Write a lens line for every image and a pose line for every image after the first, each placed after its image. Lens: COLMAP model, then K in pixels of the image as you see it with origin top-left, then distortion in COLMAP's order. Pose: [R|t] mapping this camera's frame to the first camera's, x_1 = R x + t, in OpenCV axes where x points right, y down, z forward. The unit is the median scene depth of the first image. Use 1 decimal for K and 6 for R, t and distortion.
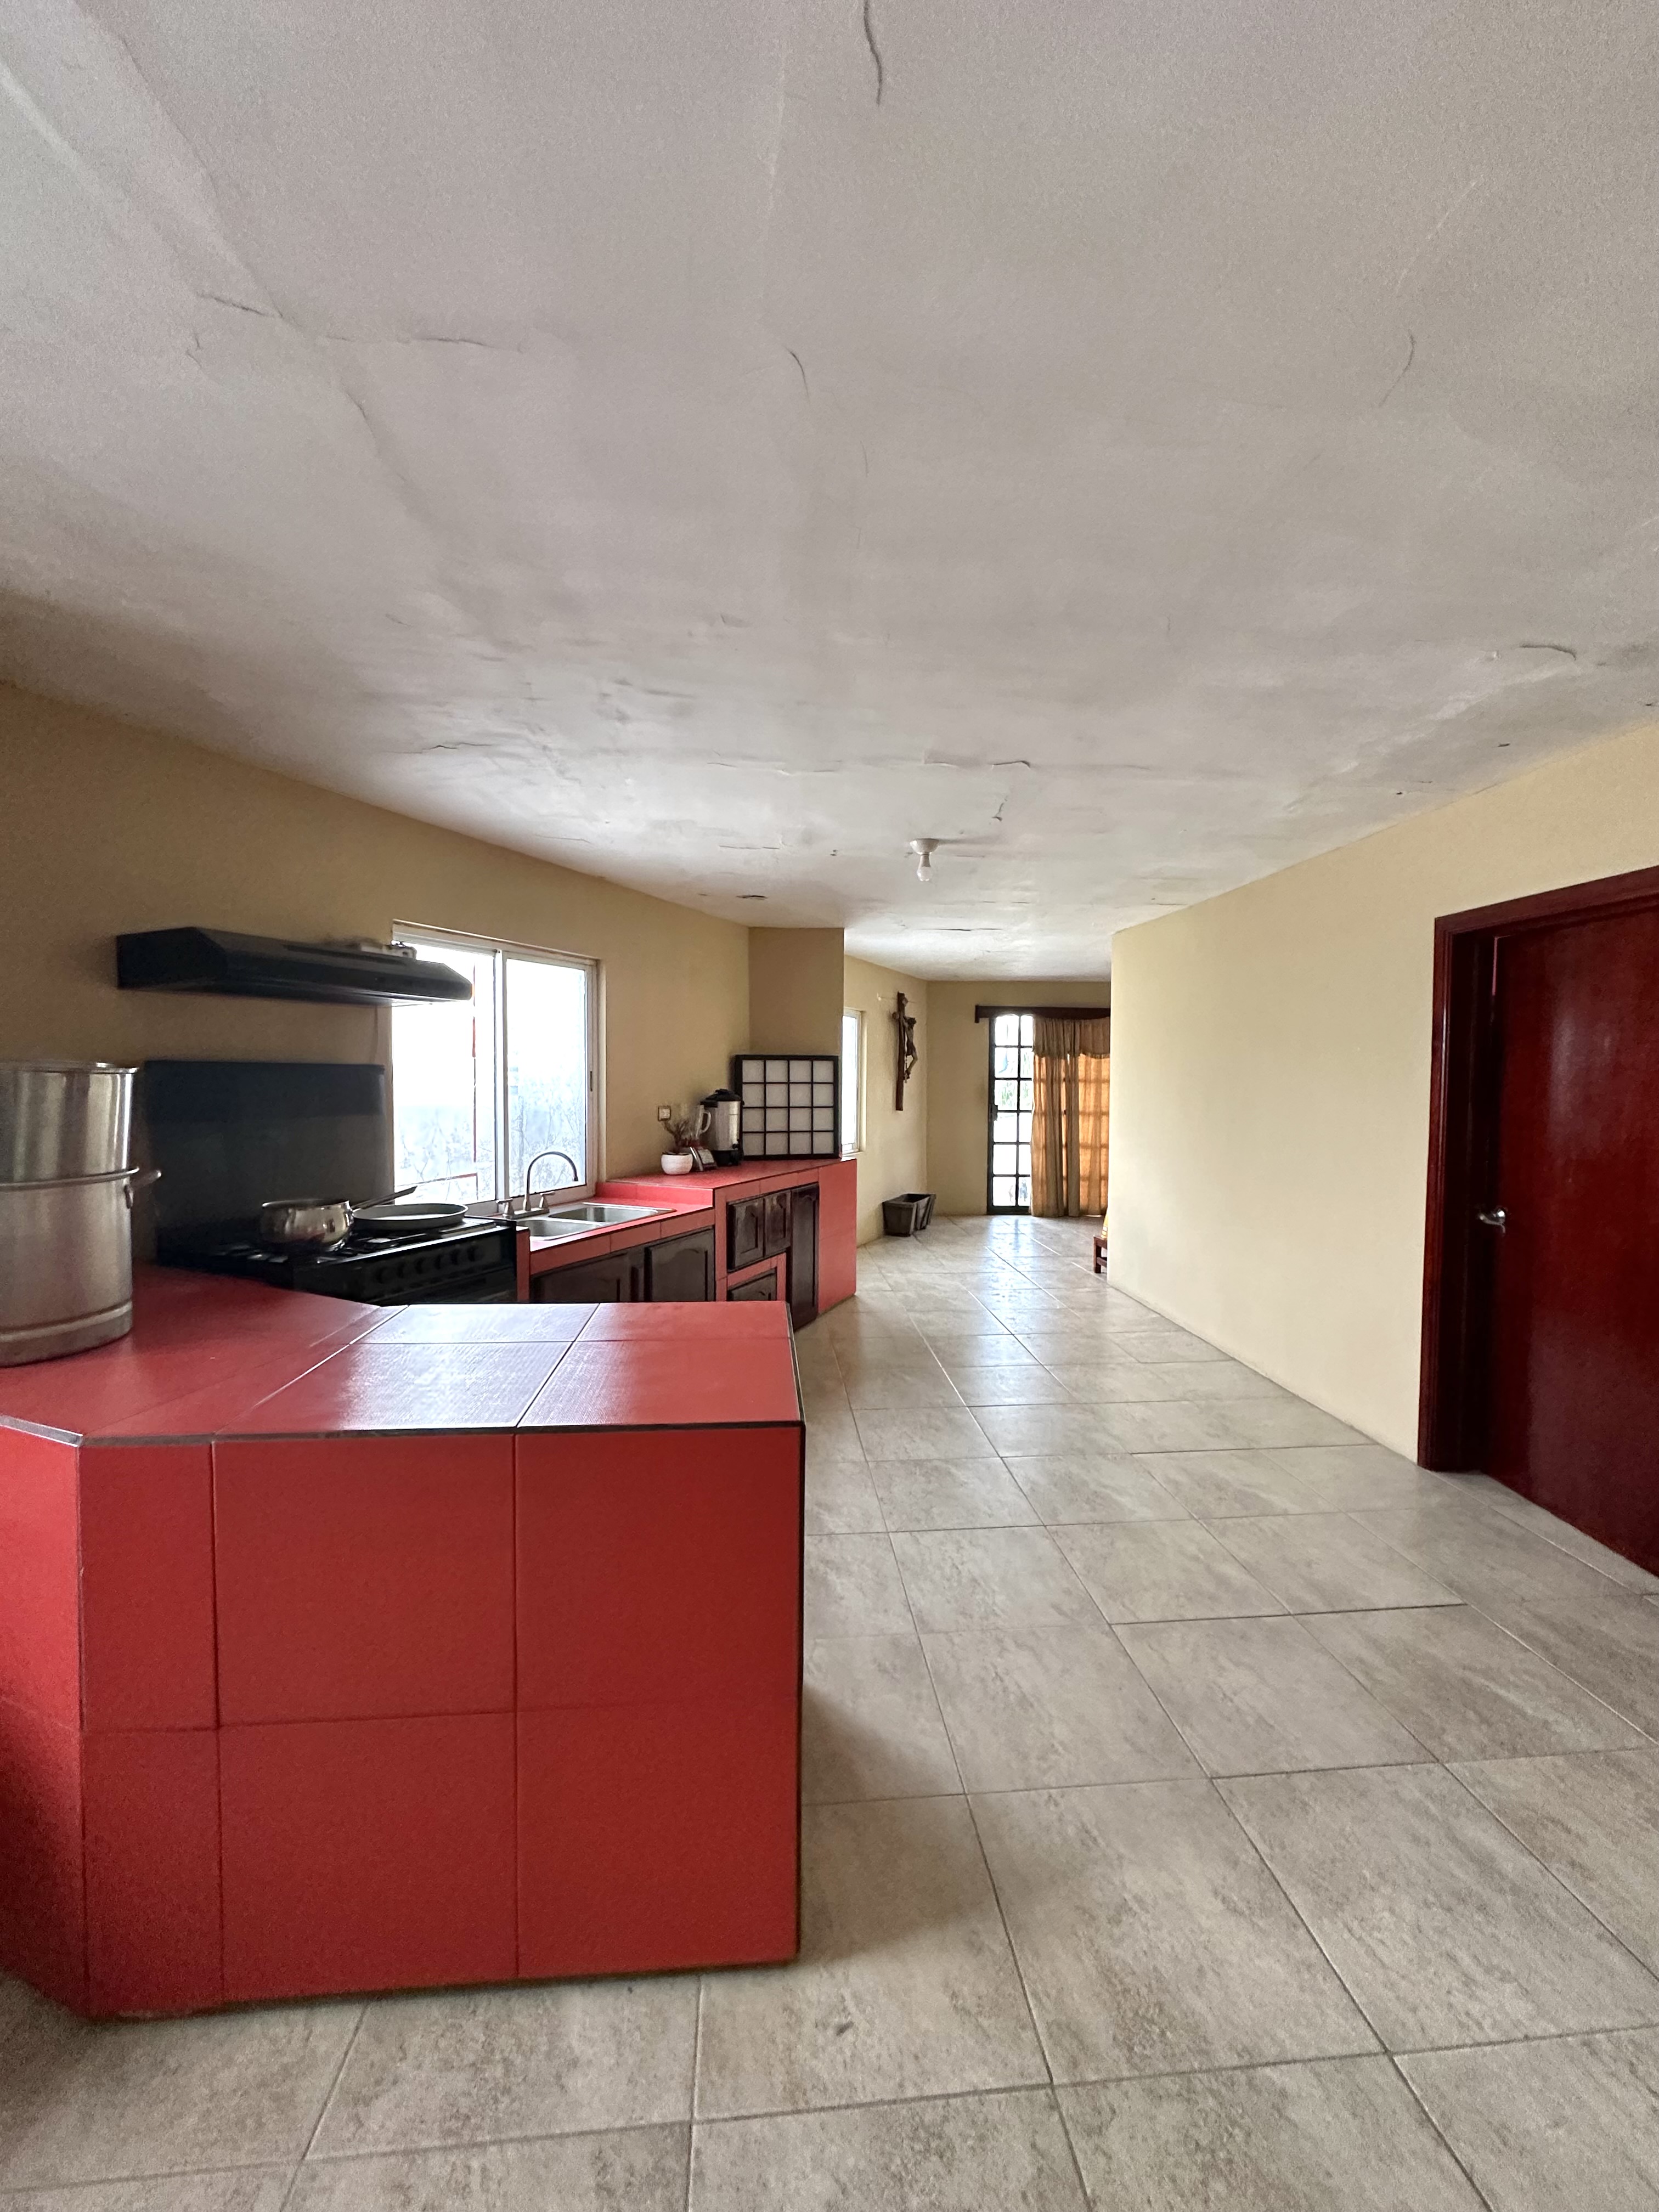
lens RADIAL K [[872.0, 0, 838.4], [0, 872.0, 1108.9], [0, 0, 1]] dist [0.000604, 0.000690]
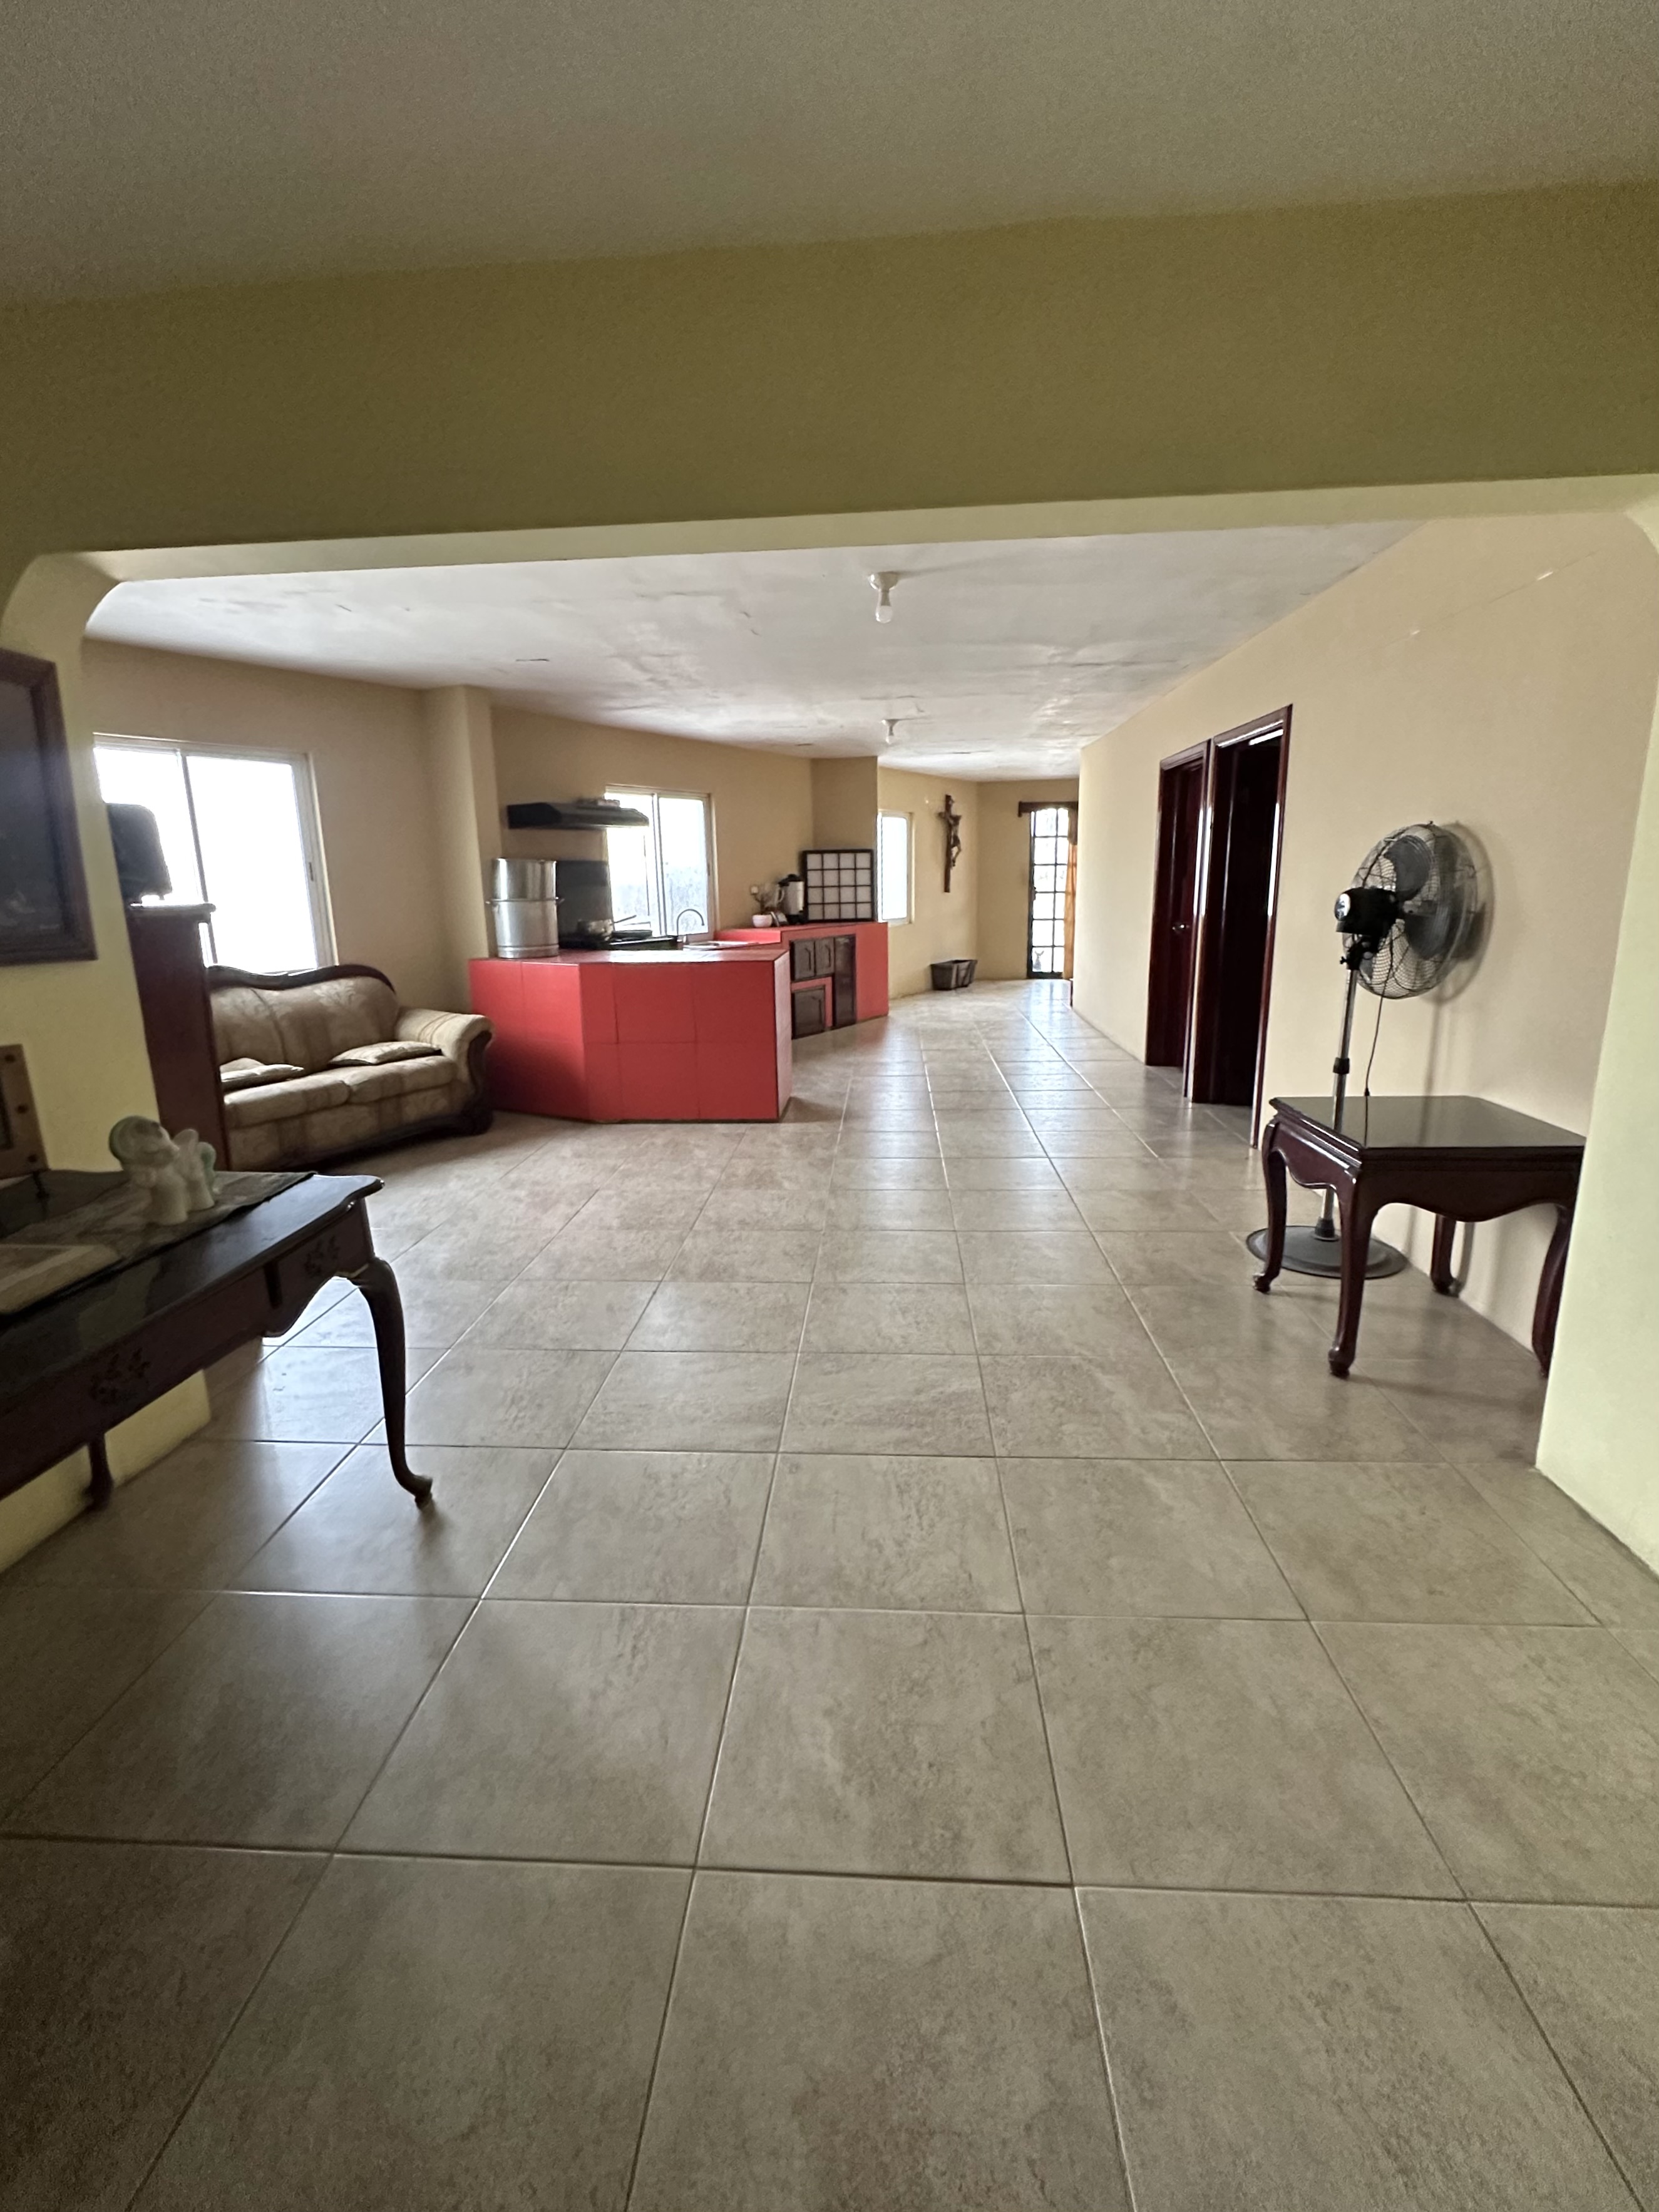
lens RADIAL K [[973.3, 0, 829.5], [0, 973.3, 1106.0], [0, 0, 1]] dist [0.000090, 0.000099]
pose [[0.987108, 0.012838, -0.159540, 0.250617], [0.018570, 0.980860, 0.193825, 0.056376], [0.158974, -0.194289, 0.967977, -0.864698]]
